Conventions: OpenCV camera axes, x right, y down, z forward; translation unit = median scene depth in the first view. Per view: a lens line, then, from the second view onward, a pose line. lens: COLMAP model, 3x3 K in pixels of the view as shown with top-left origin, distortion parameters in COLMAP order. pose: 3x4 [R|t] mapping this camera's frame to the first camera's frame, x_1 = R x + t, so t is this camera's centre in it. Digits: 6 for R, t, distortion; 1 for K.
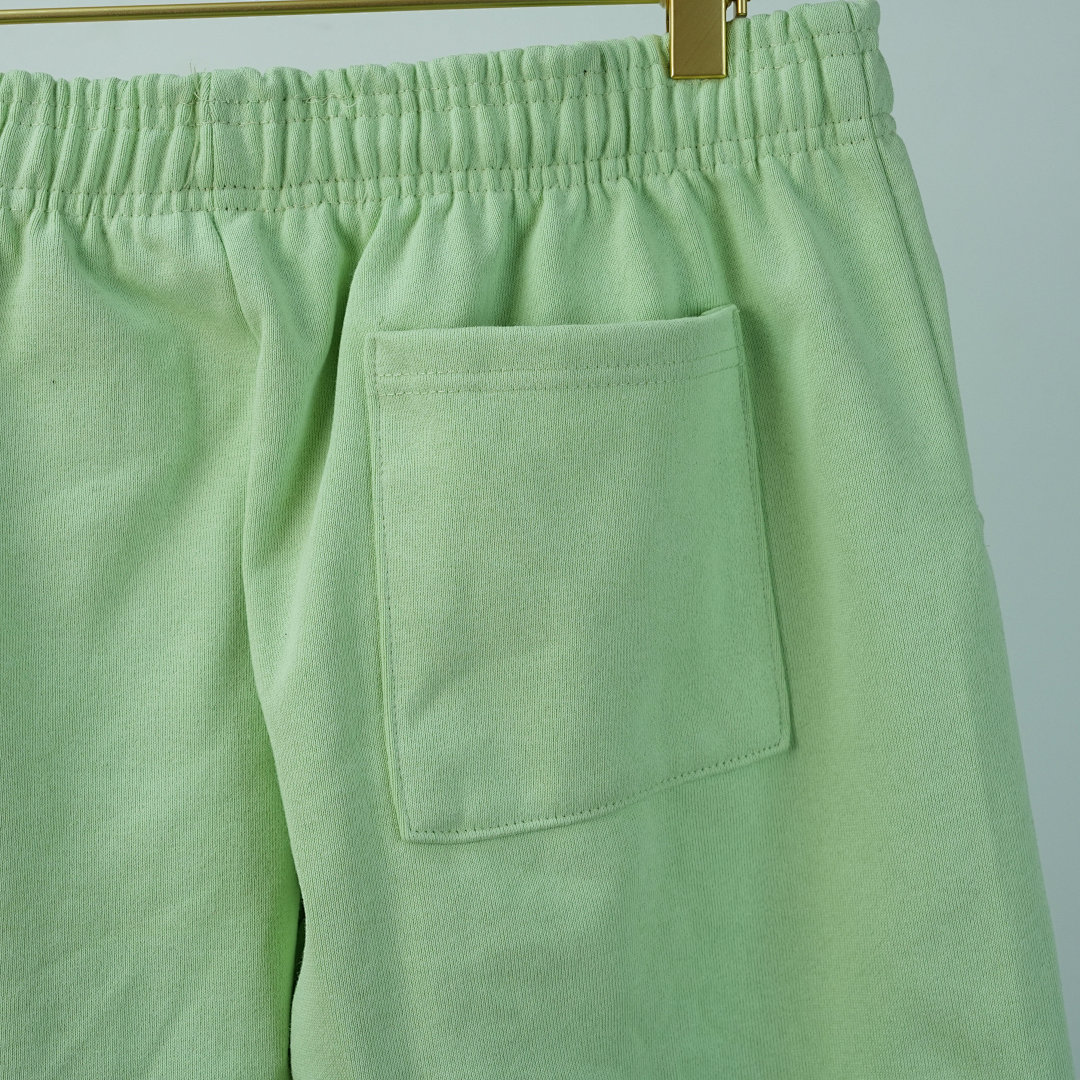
lens RADIAL K [[3116.5, 0, 540.1], [0, 3116.5, 539.6], [0, 0, 1]] dist [0.275312, 0.000000]
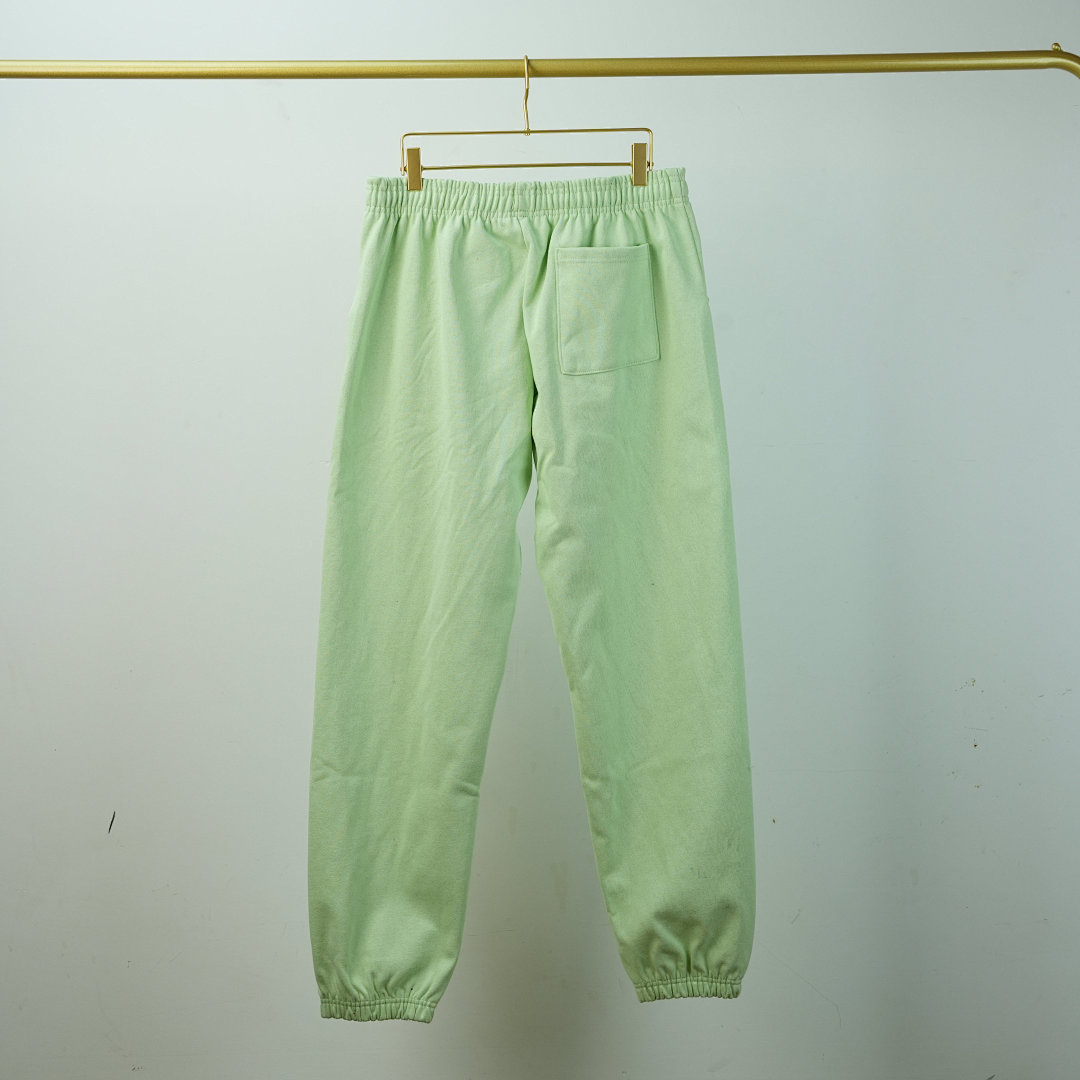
lens RADIAL K [[3018.4, 0, 539.1], [0, 3018.4, 545.8], [0, 0, 1]] dist [0.241963, 0.000000]
pose [[0.999596, 0.022616, 0.017194, -0.133943], [-0.023029, 0.999441, 0.024229, 0.220760], [-0.016637, -0.024615, 0.999559, -2.874226]]
